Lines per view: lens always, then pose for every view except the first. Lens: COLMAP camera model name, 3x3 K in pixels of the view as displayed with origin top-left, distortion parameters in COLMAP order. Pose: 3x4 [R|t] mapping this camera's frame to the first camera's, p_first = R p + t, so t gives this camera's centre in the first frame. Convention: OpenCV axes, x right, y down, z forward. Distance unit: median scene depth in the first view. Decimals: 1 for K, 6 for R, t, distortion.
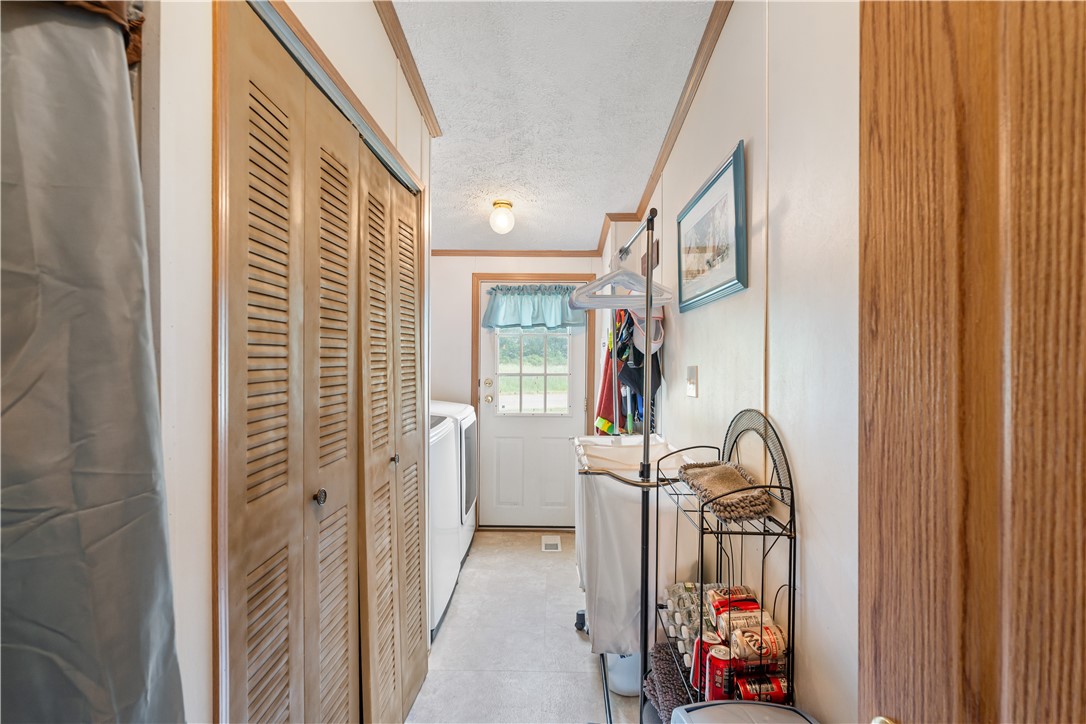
lens RADIAL K [[484.6, 0, 542.3], [0, 484.6, 359.7], [0, 0, 1]] dist [-0.001196, 0.000787]
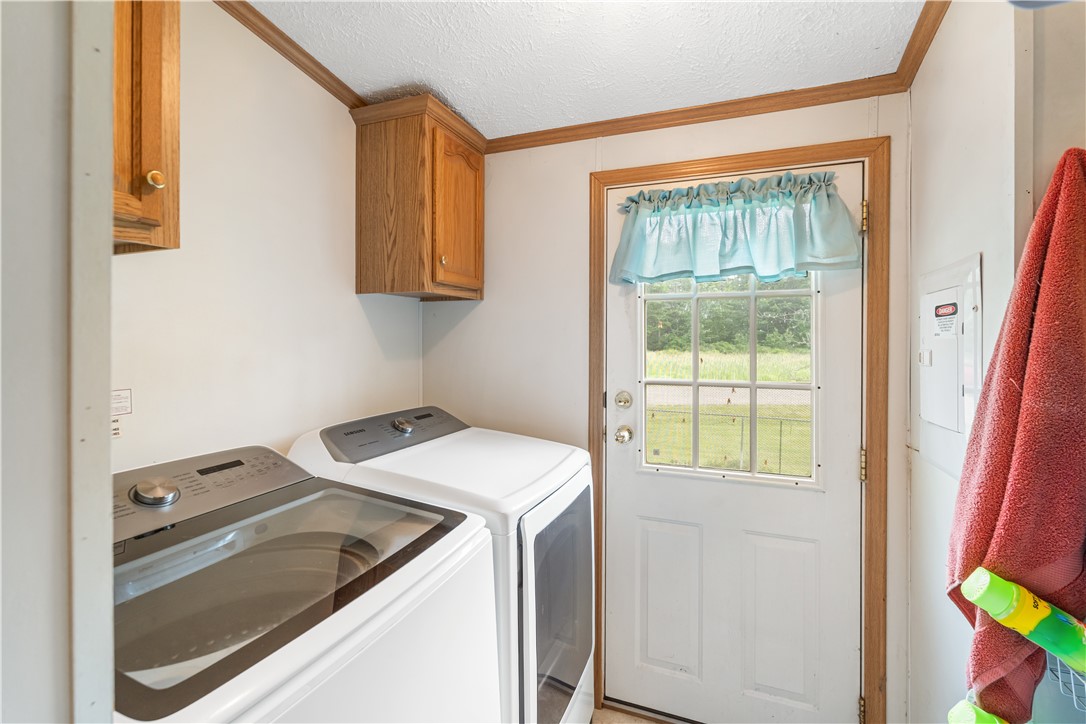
lens RADIAL K [[484.6, 0, 550.3], [0, 484.6, 341.2], [0, 0, 1]] dist [-0.001196, 0.000787]
pose [[0.936132, -0.003668, -0.351629, -0.011263], [-0.000460, 0.999932, -0.011656, -0.004310], [0.351648, 0.011074, 0.936067, 0.534244]]
